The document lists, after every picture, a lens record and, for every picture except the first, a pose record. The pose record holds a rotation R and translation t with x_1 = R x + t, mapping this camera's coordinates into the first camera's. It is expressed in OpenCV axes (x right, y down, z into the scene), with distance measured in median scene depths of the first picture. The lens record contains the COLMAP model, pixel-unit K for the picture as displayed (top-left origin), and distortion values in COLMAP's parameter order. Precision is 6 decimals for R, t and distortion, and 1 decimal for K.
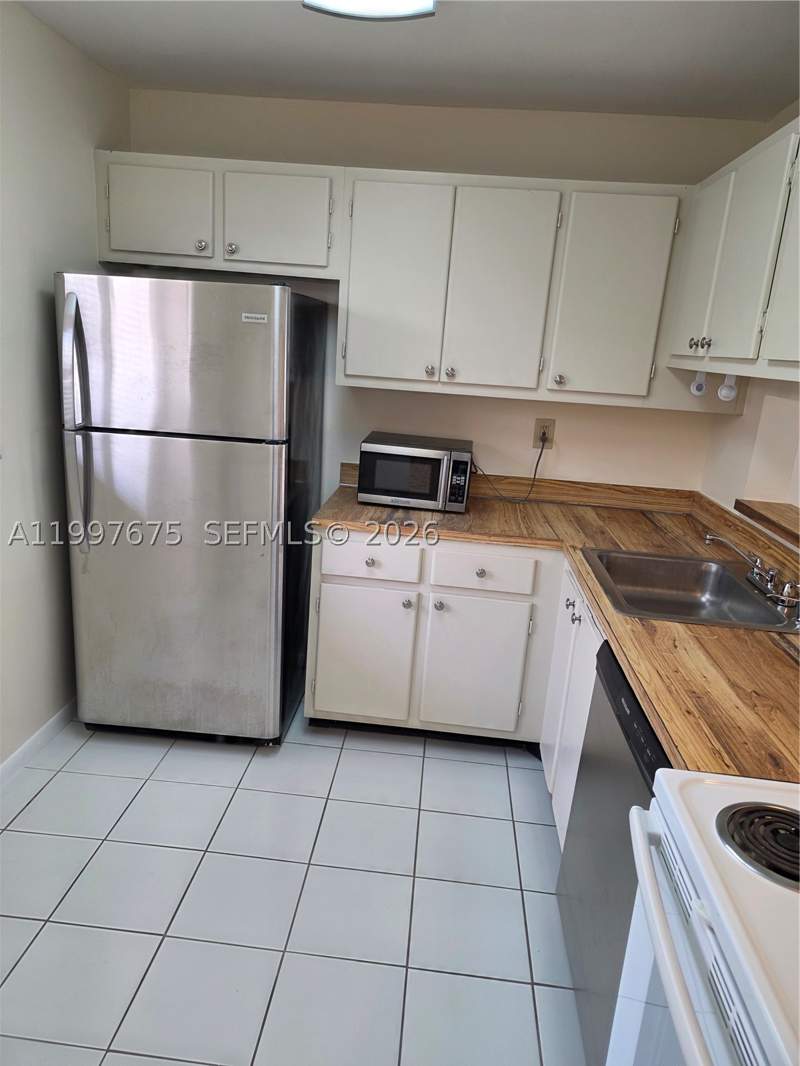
lens RADIAL K [[718.6, 0, 388.4], [0, 718.6, 525.6], [0, 0, 1]] dist [0.068685, -0.074641]
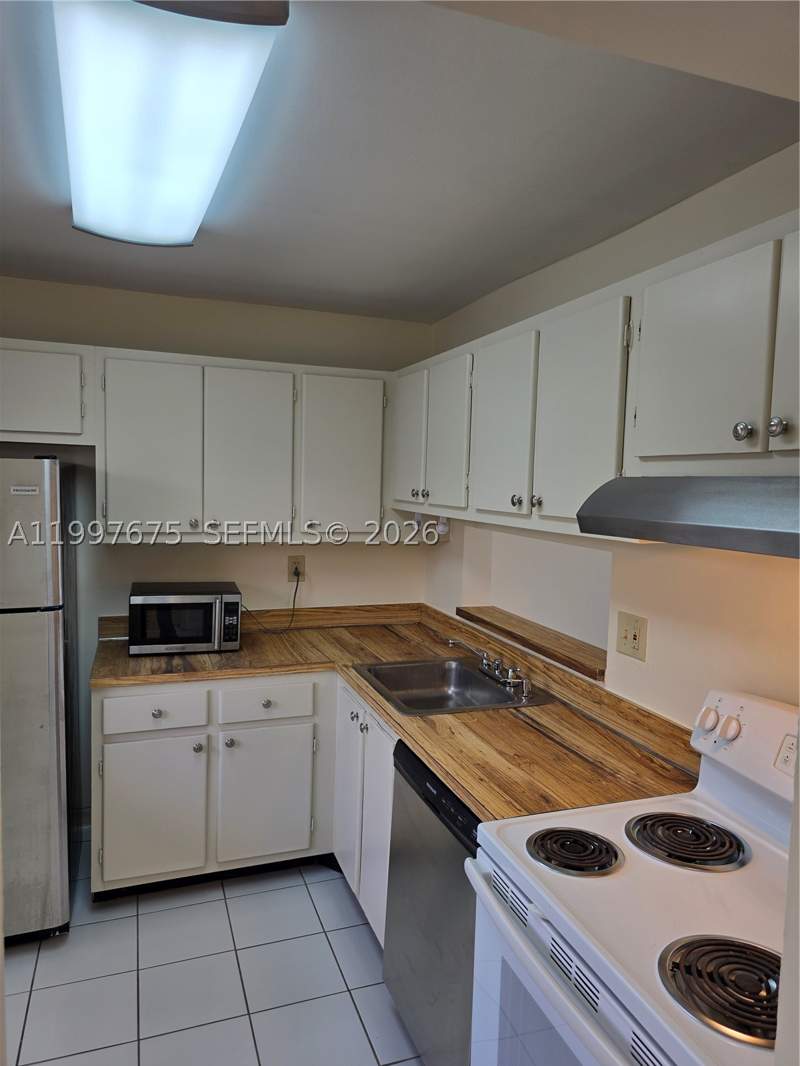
lens RADIAL K [[720.6, 0, 407.0], [0, 720.6, 533.9], [0, 0, 1]] dist [0.076631, -0.090200]
pose [[0.900652, -0.079478, 0.427211, -0.126654], [0.143574, 0.982346, -0.119929, -0.023938], [-0.410137, 0.169351, 0.896163, -0.111818]]
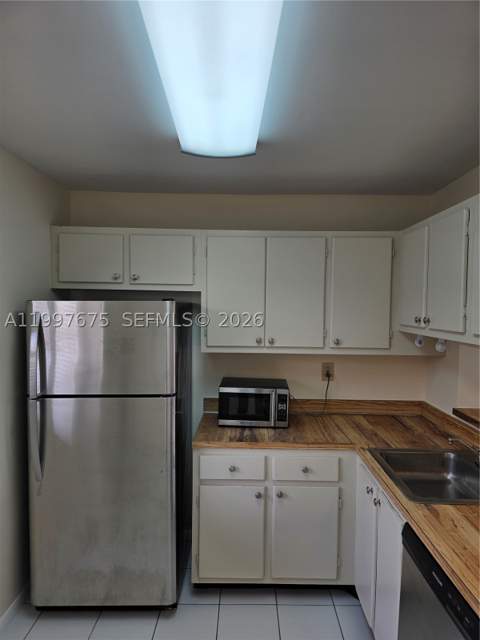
lens RADIAL K [[432.6, 0, 244.2], [0, 432.6, 320.6], [0, 0, 1]] dist [0.076631, -0.090200]
pose [[0.994364, -0.061943, 0.086046, -0.060266], [0.078614, 0.975311, -0.206367, -0.061868], [-0.071139, 0.211969, 0.974684, 0.032768]]
